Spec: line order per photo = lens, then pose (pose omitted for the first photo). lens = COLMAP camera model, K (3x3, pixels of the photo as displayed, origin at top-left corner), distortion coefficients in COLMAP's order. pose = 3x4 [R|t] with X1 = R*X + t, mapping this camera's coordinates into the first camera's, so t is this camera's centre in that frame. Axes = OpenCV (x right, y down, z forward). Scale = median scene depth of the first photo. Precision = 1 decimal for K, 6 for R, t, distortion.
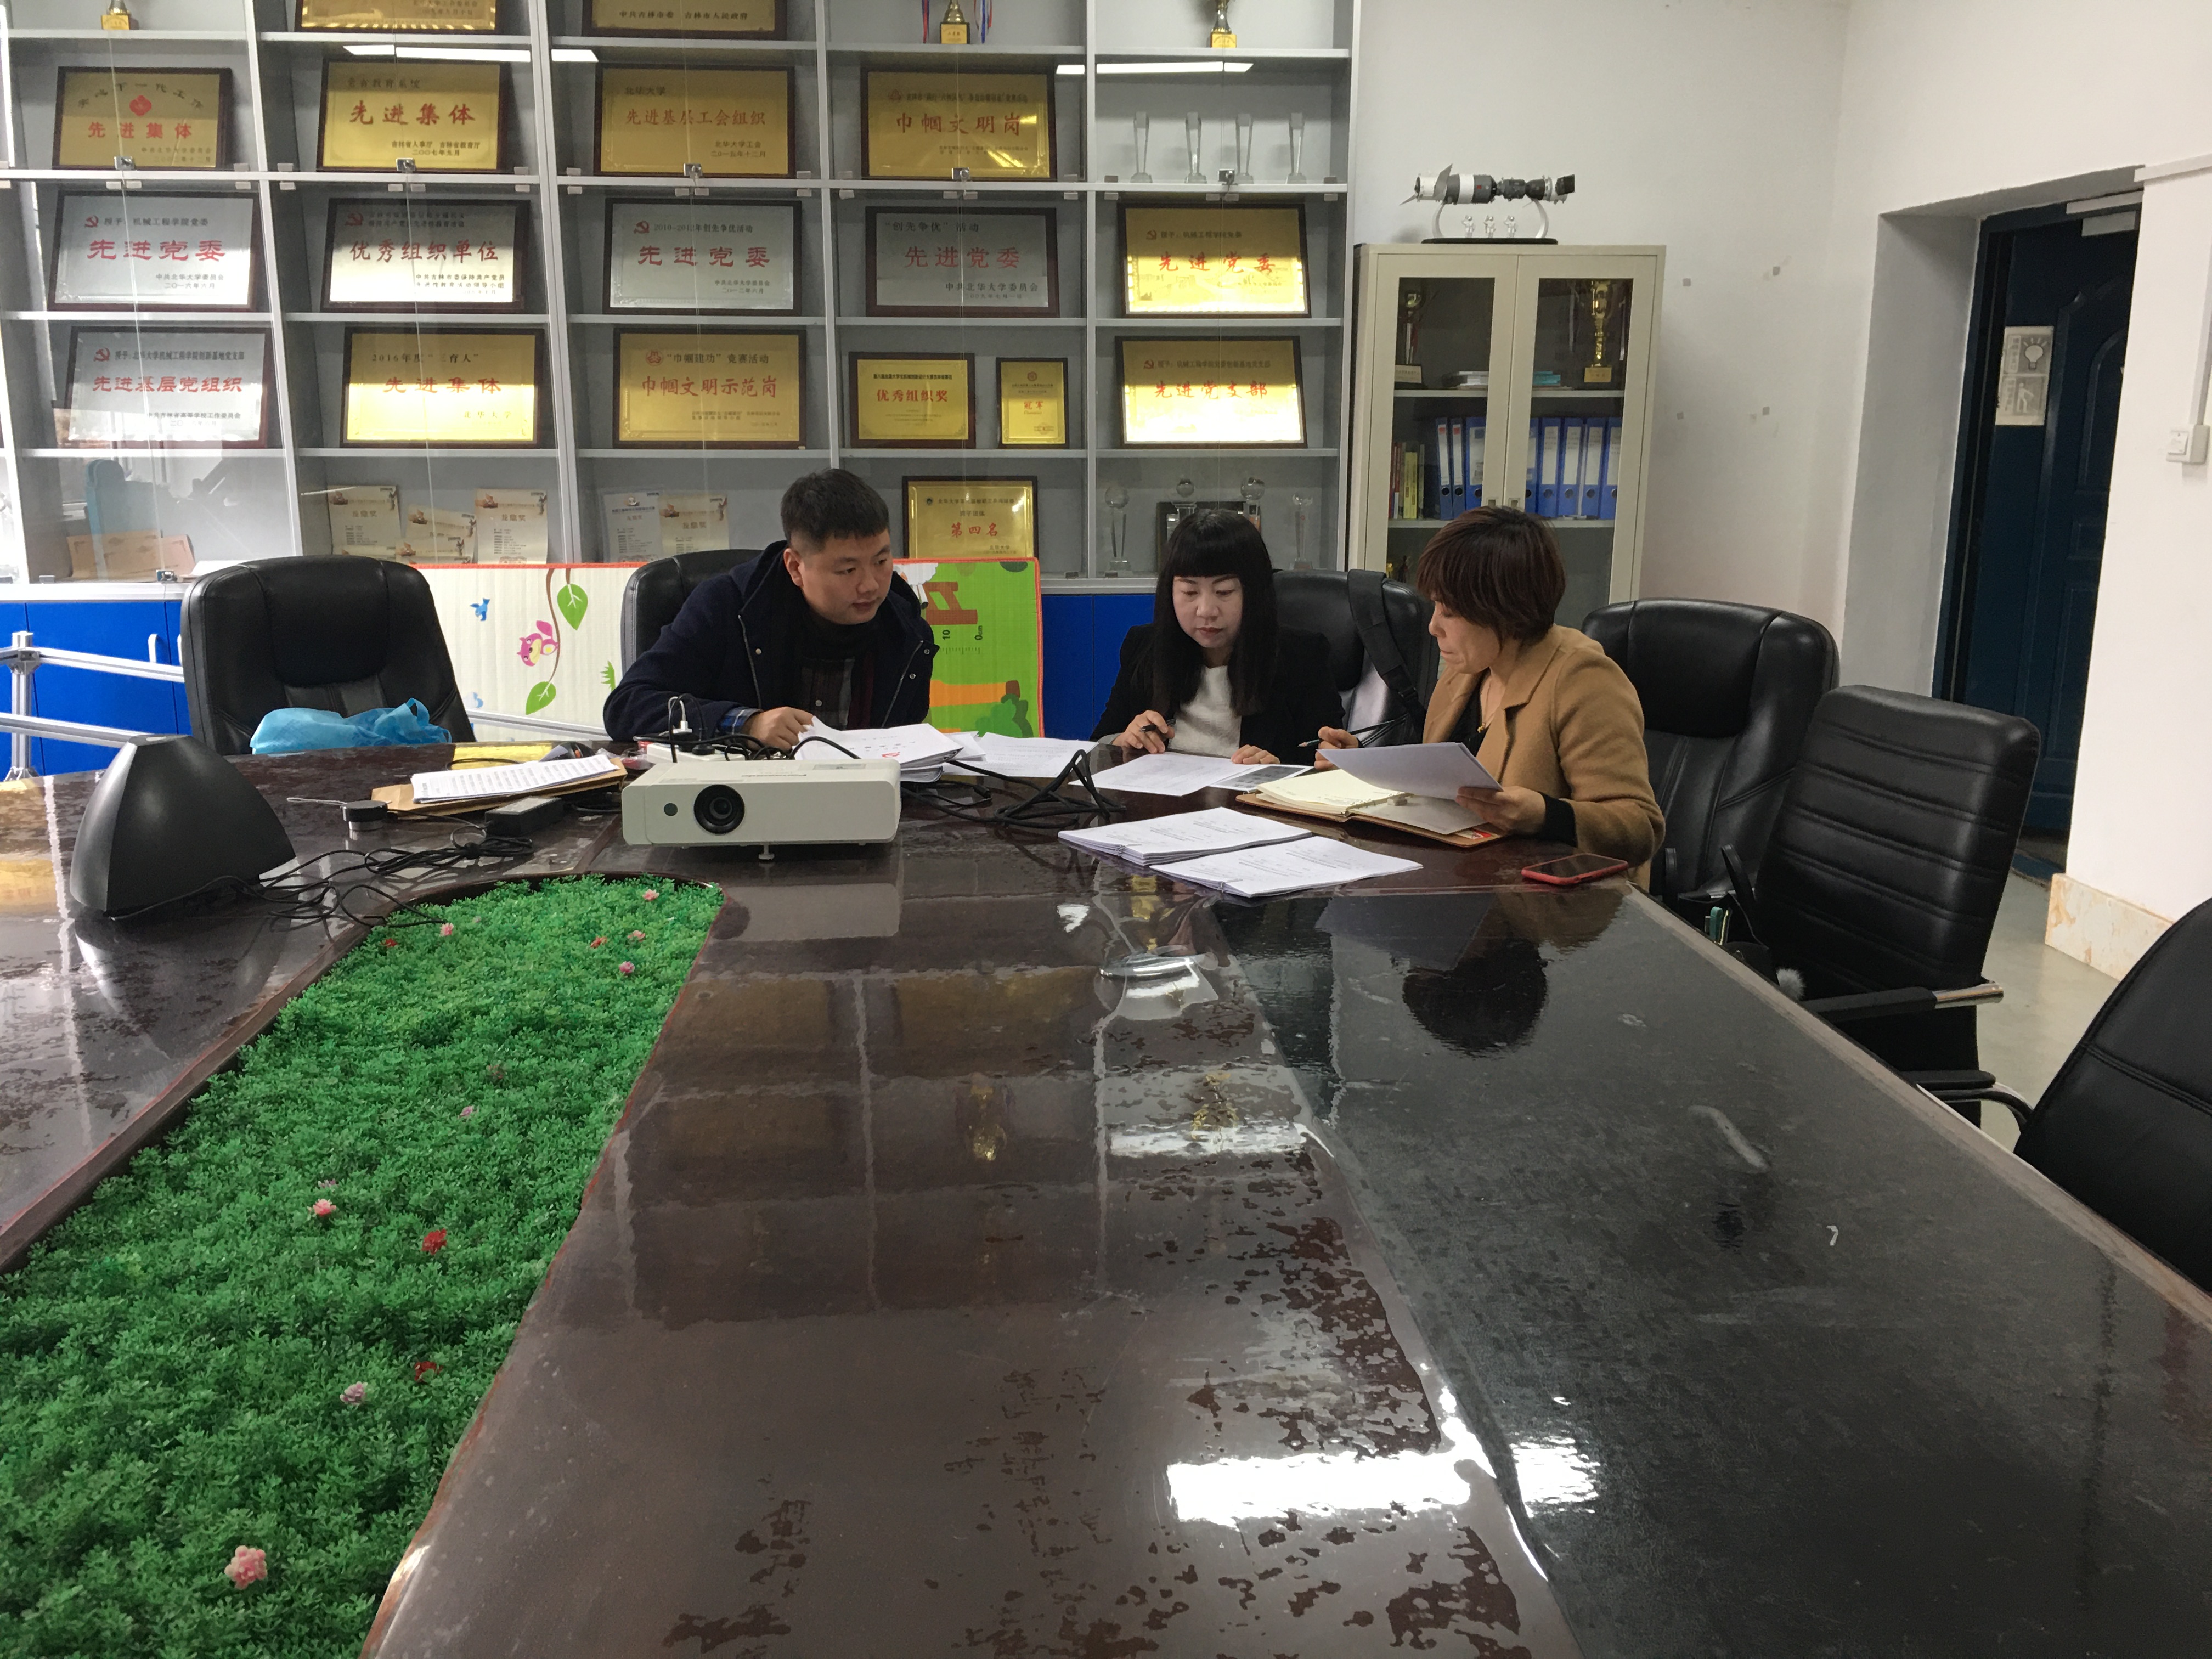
lens RADIAL K [[1878.3, 0, 1106.0], [0, 1878.3, 829.5], [0, 0, 1]] dist [0.045137, -0.083227]
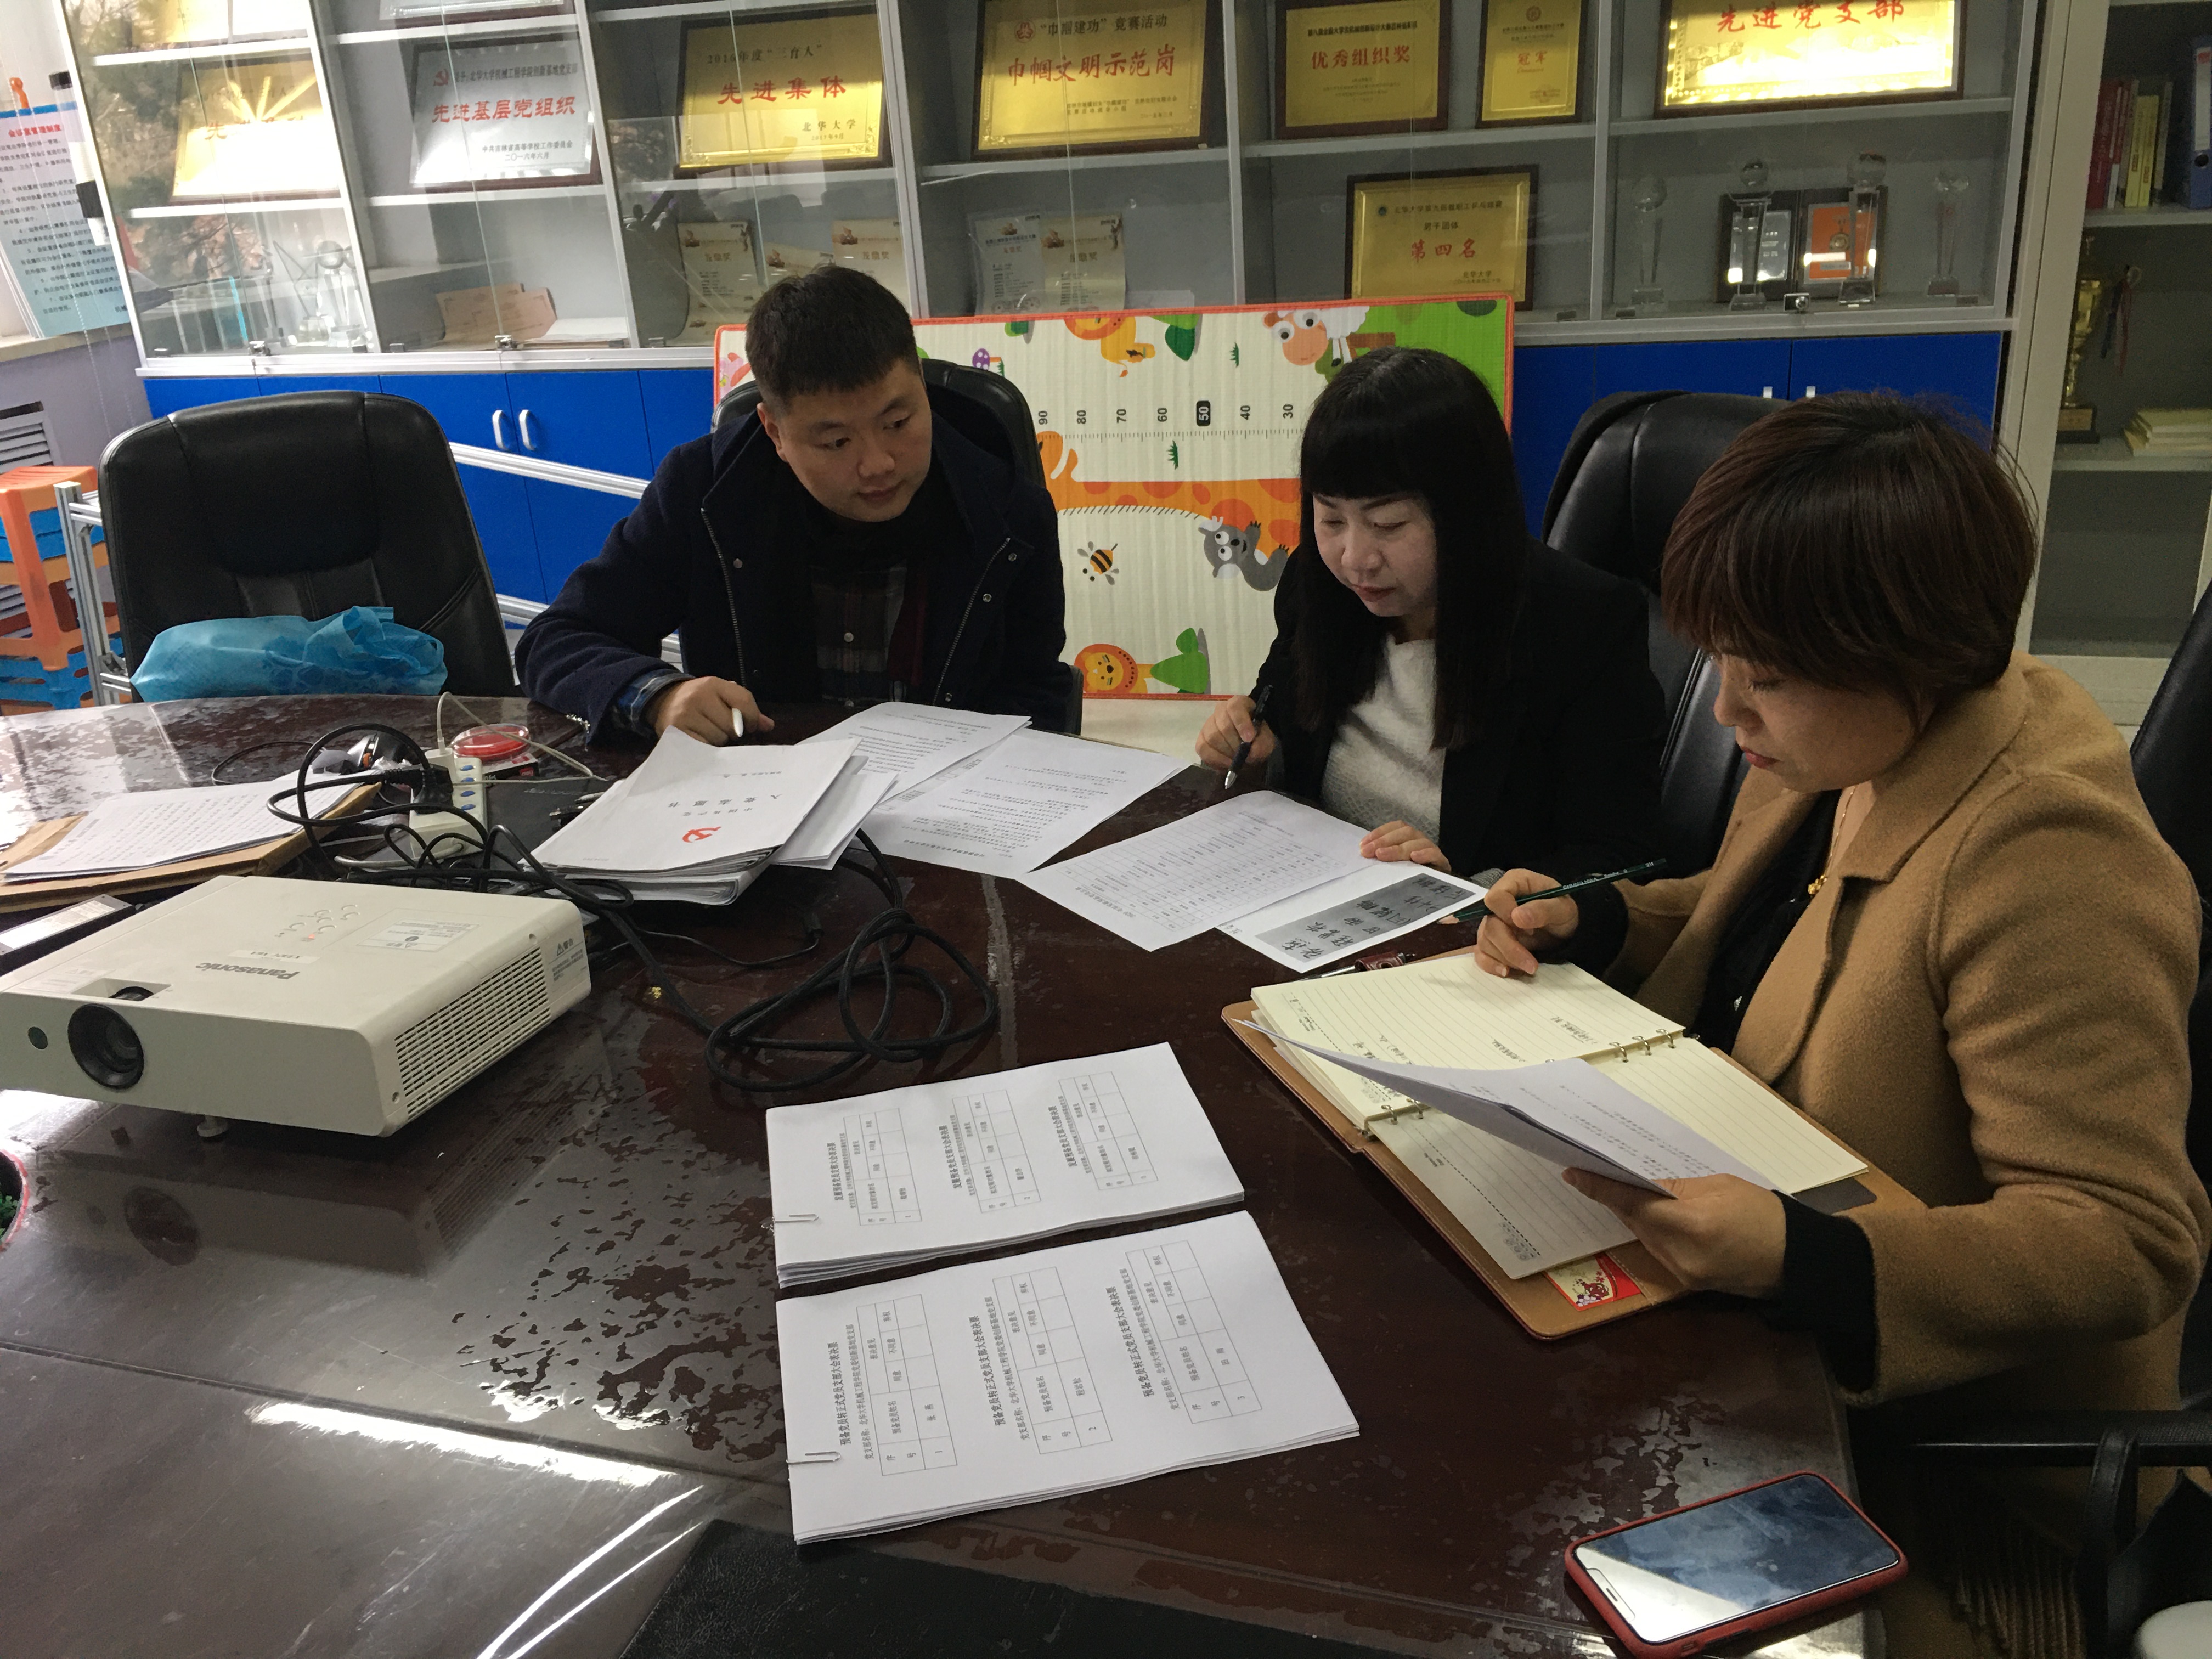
lens RADIAL K [[1848.6, 0, 1106.0], [0, 1848.6, 829.5], [0, 0, 1]] dist [0.025011, -0.002247]
pose [[0.914063, 0.092350, -0.394918, 0.116175], [-0.015915, 0.981148, 0.192602, -0.079673], [0.405260, -0.169765, 0.898301, 0.287717]]
